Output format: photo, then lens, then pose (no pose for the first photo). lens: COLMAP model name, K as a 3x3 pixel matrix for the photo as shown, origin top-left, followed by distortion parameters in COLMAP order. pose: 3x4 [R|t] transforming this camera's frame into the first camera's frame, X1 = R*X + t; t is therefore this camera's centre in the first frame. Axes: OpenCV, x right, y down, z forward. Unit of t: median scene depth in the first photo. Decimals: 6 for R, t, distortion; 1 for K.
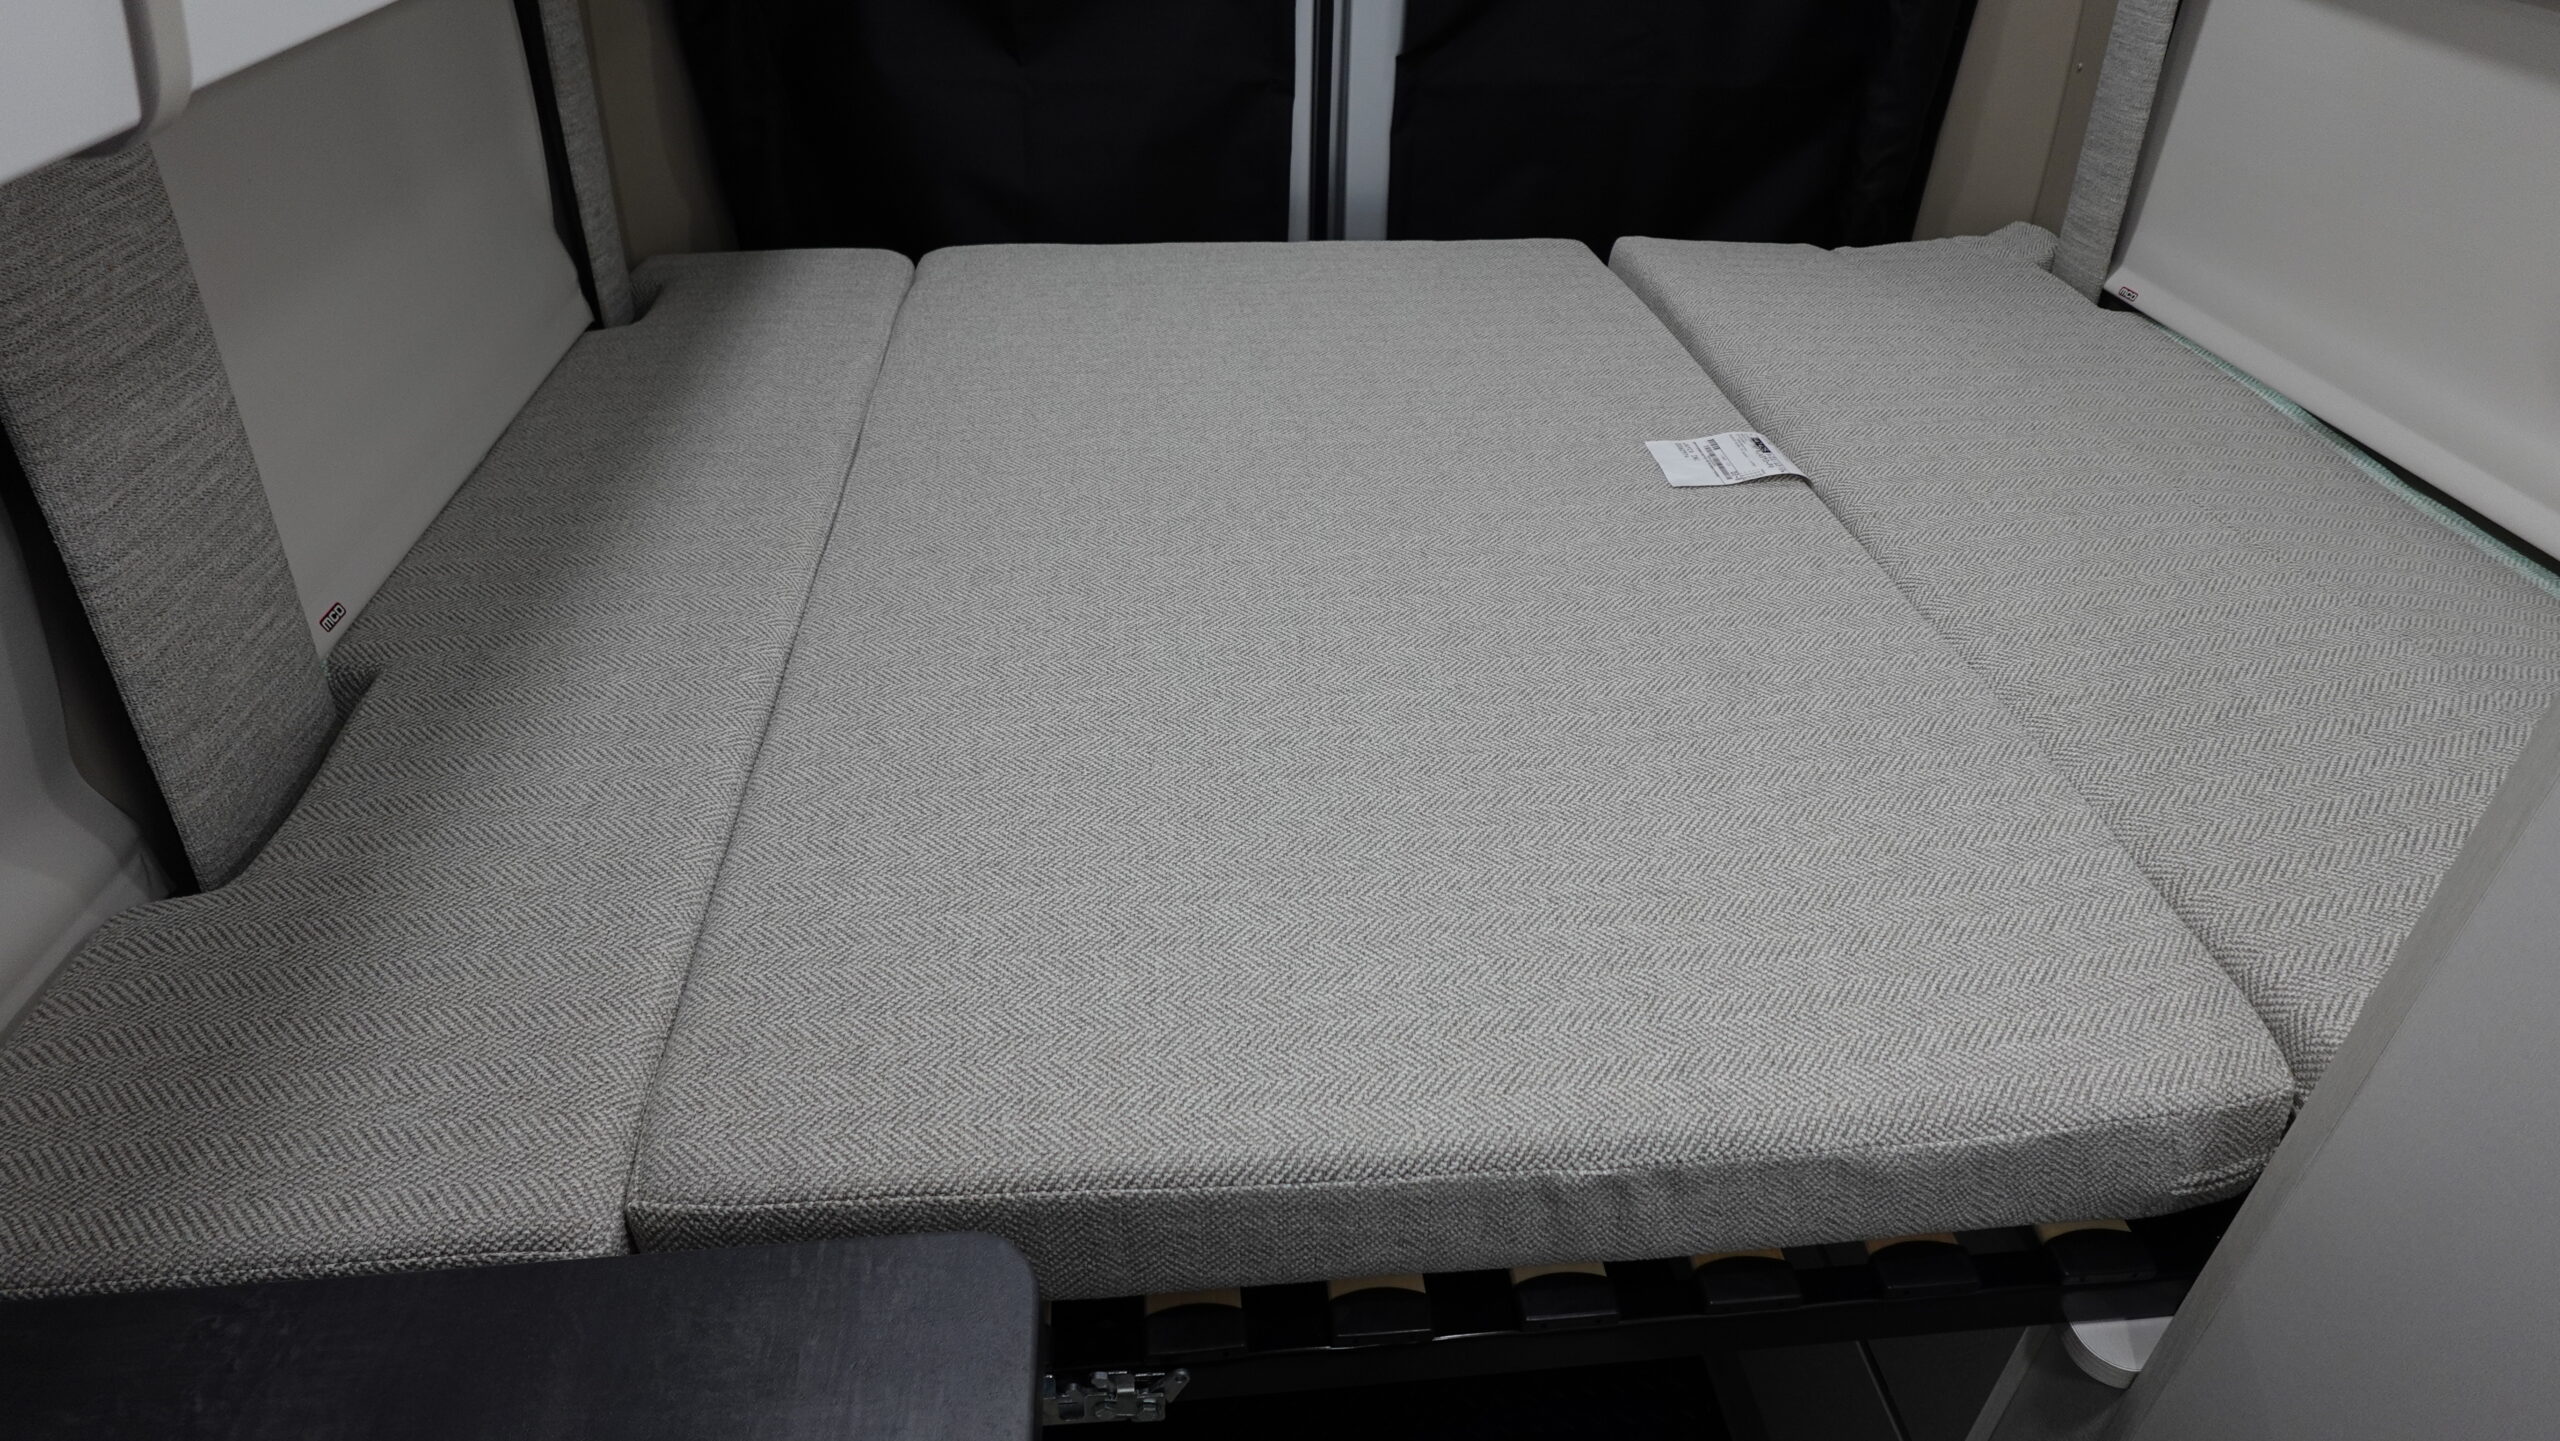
lens RADIAL K [[1469.7, 0, 1280.0], [0, 1469.7, 720.5], [0, 0, 1]] dist [-0.002576, 0.001278]
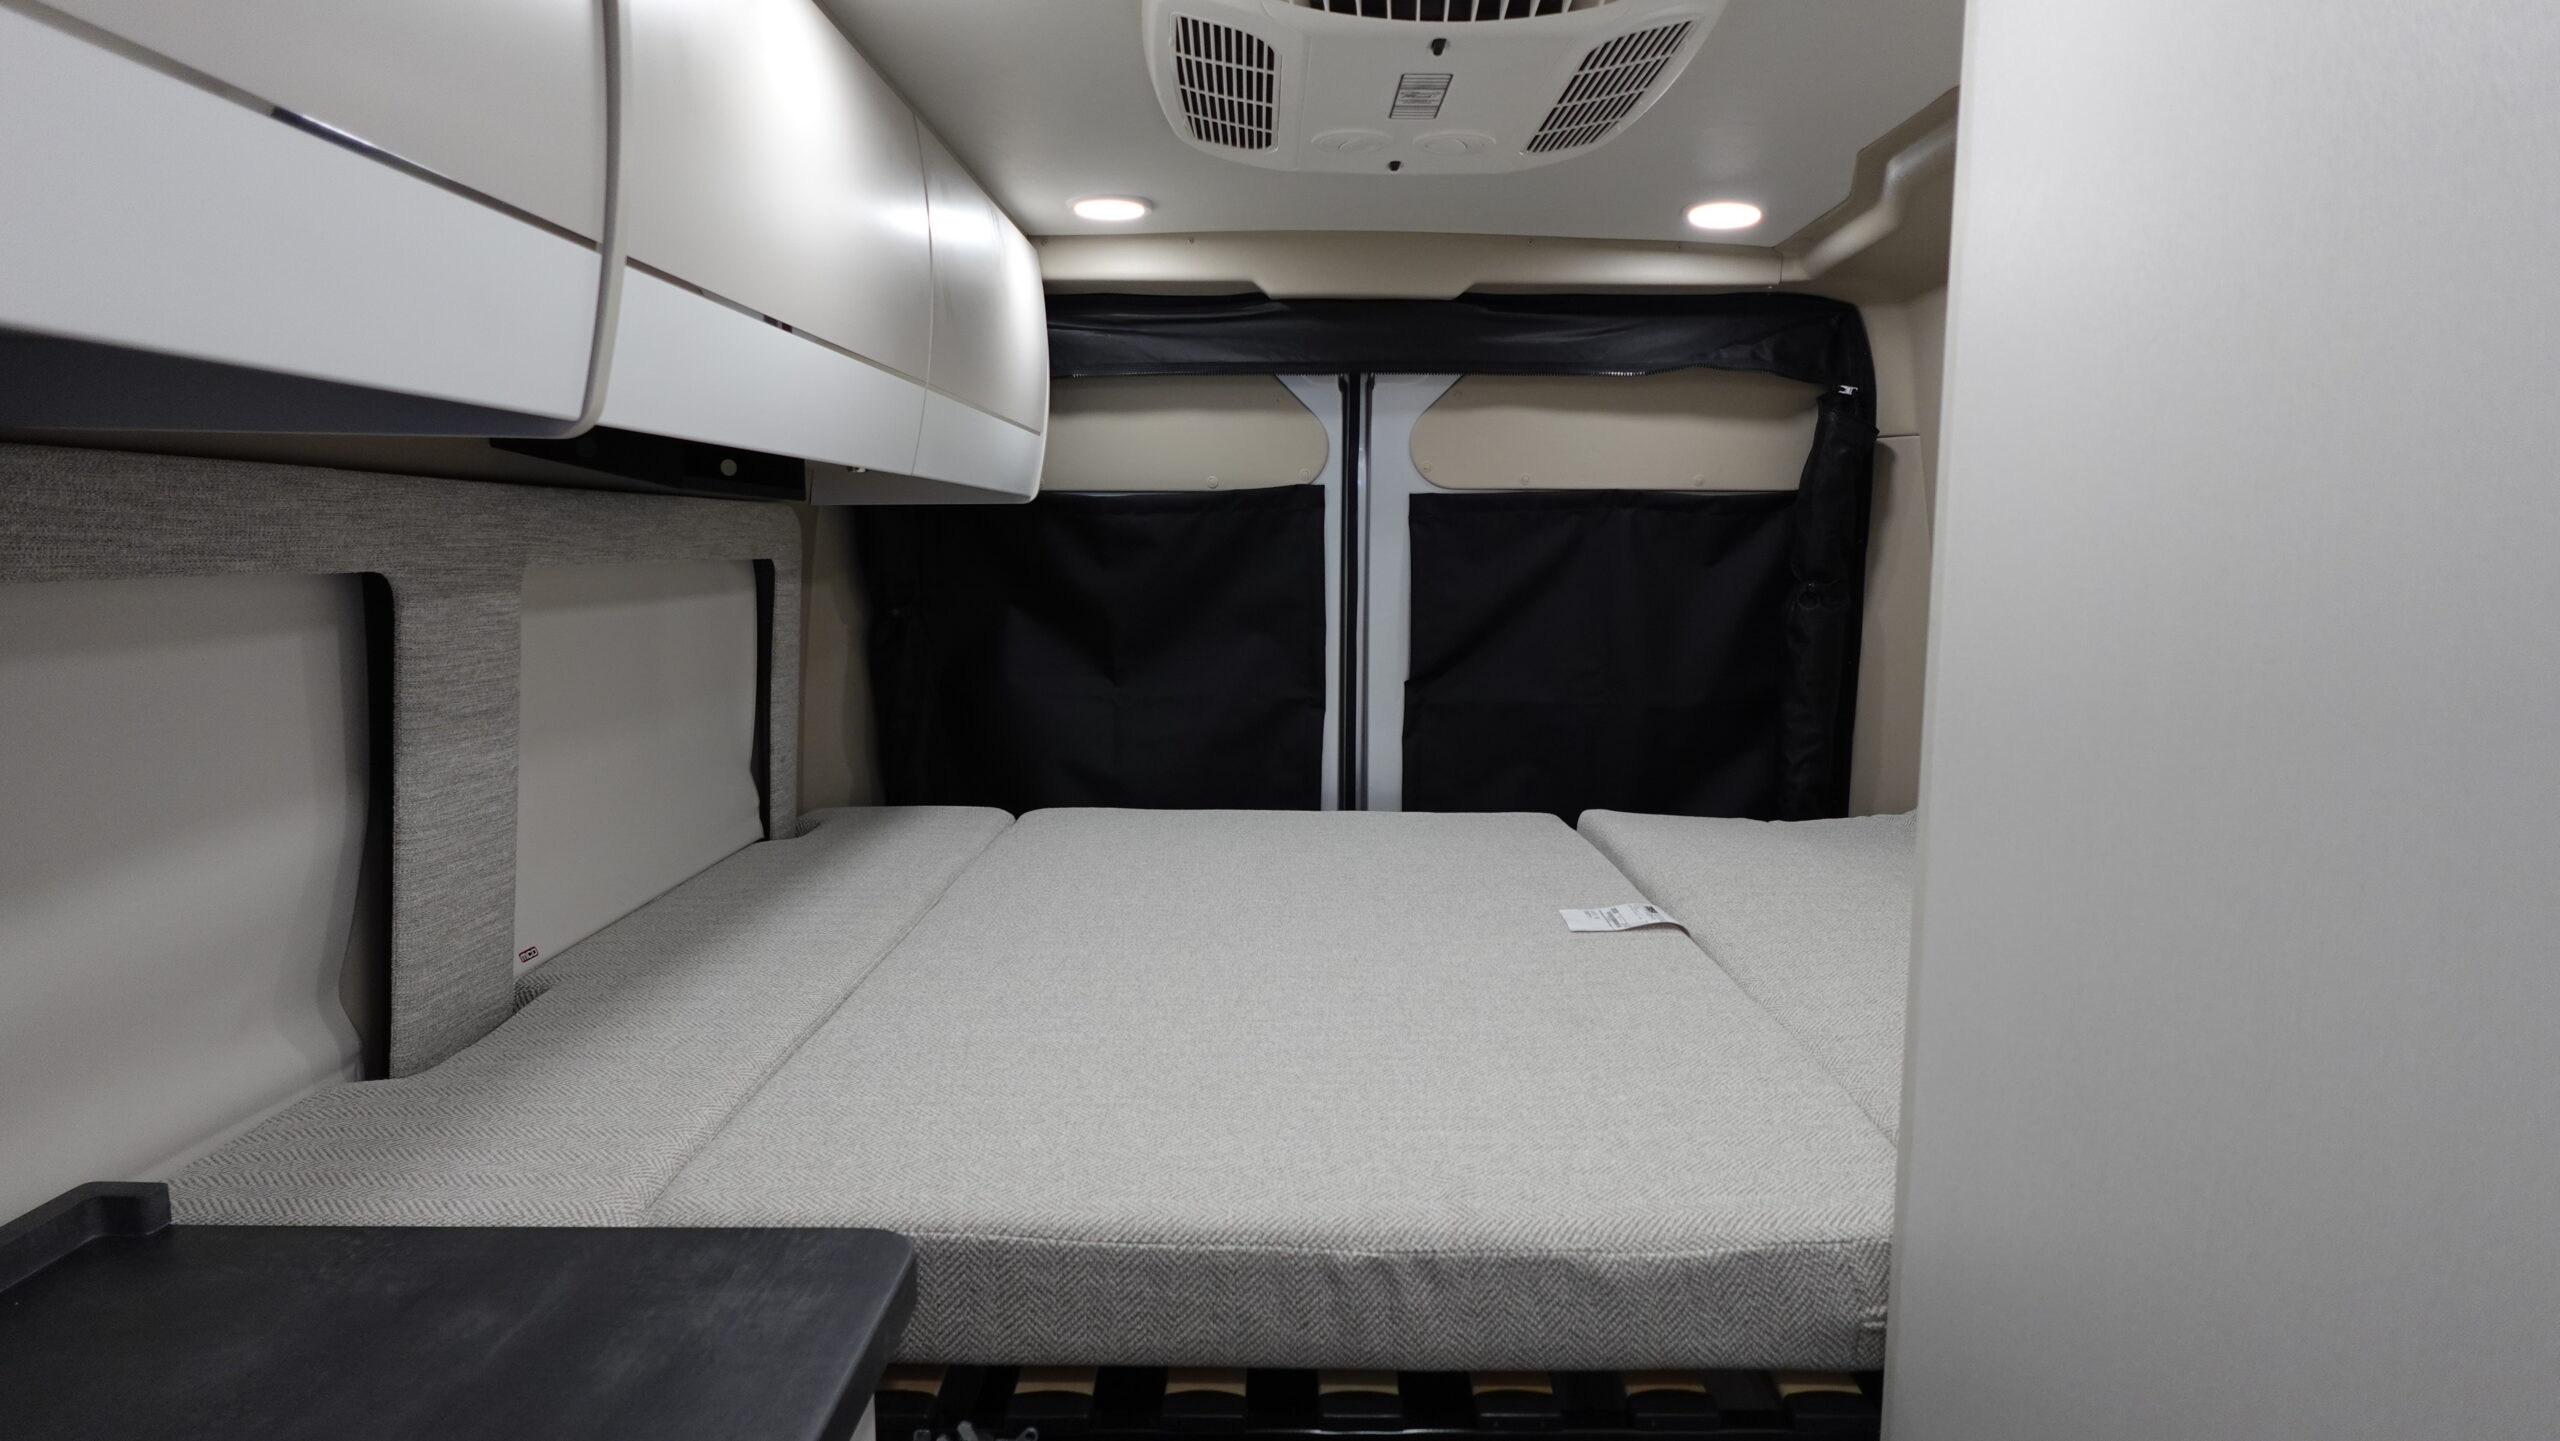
lens RADIAL K [[1469.7, 0, 1280.0], [0, 1469.7, 720.5], [0, 0, 1]] dist [-0.002576, 0.001278]
pose [[0.994898, 0.004221, -0.100796, 0.202422], [-0.051164, 0.882209, -0.468069, 0.378370], [0.086947, 0.470838, 0.877924, -0.258946]]
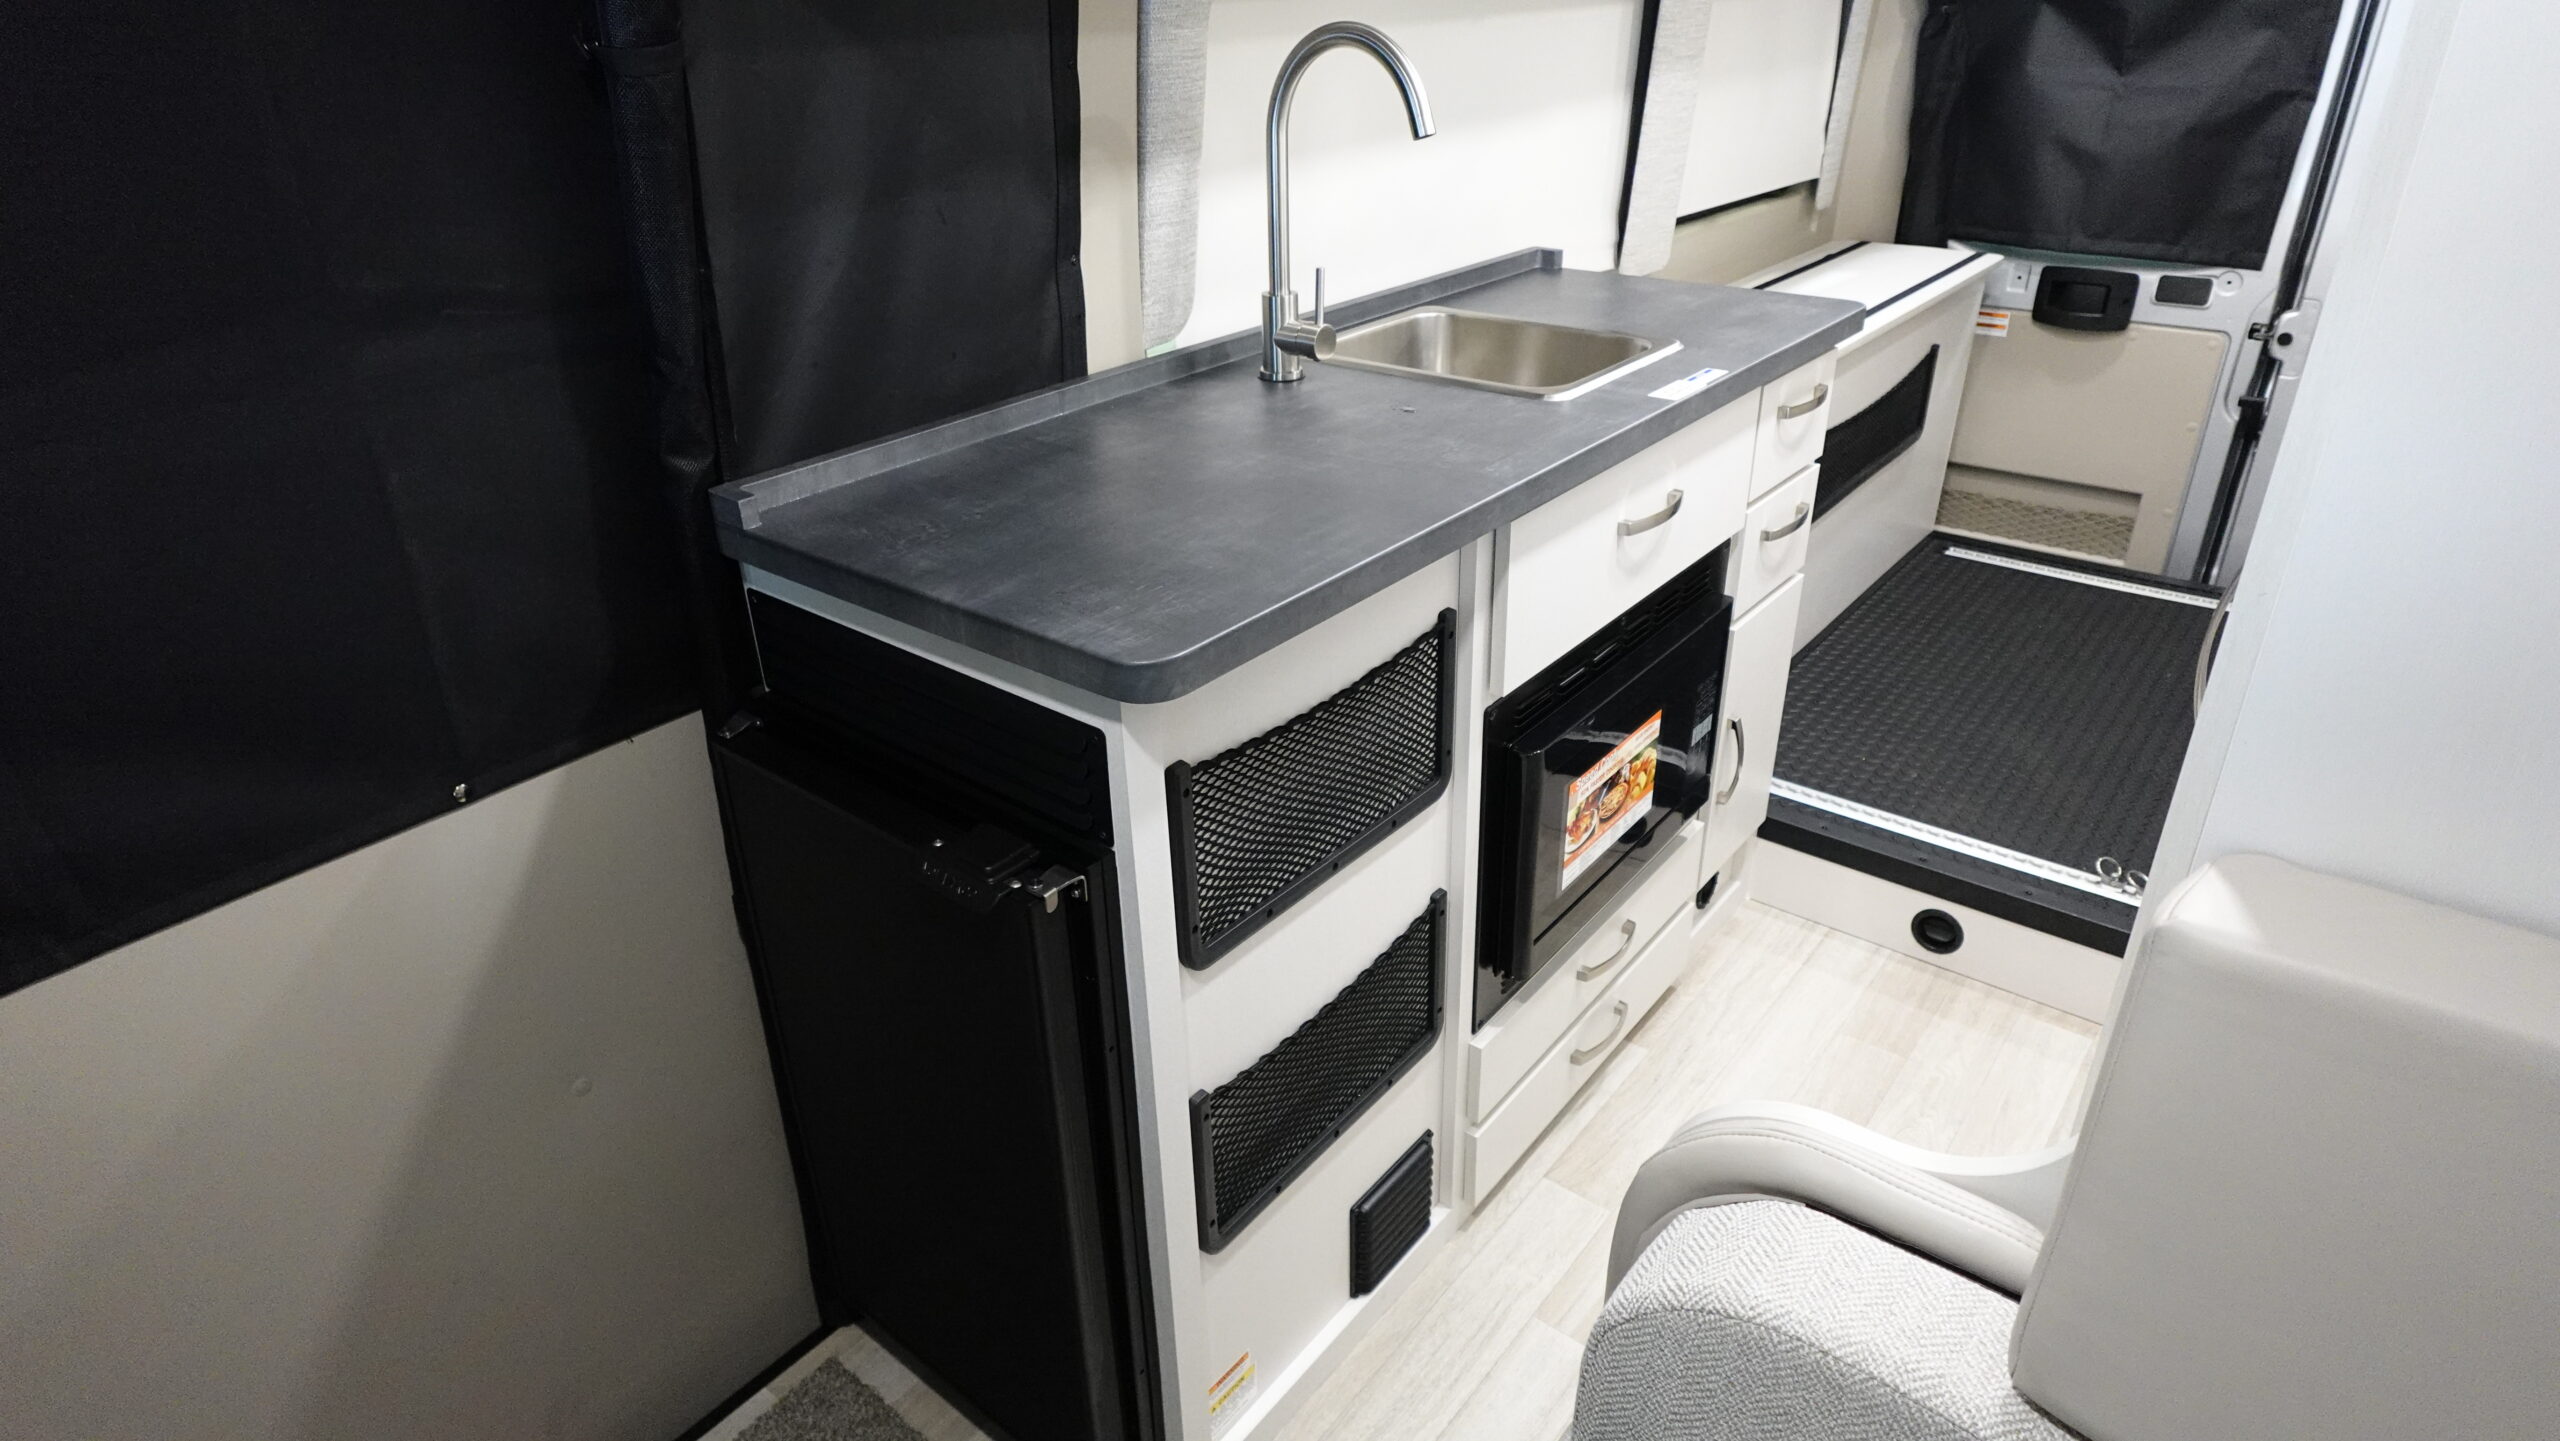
lens RADIAL K [[1433.2, 0, 1280.0], [0, 1433.2, 720.5], [0, 0, 1]] dist [-0.003288, 0.000257]
pose [[0.716786, 0.301160, -0.628905, 0.712378], [-0.375439, 0.926711, 0.015867, 1.045805], [0.587591, 0.224742, 0.777321, -1.189140]]
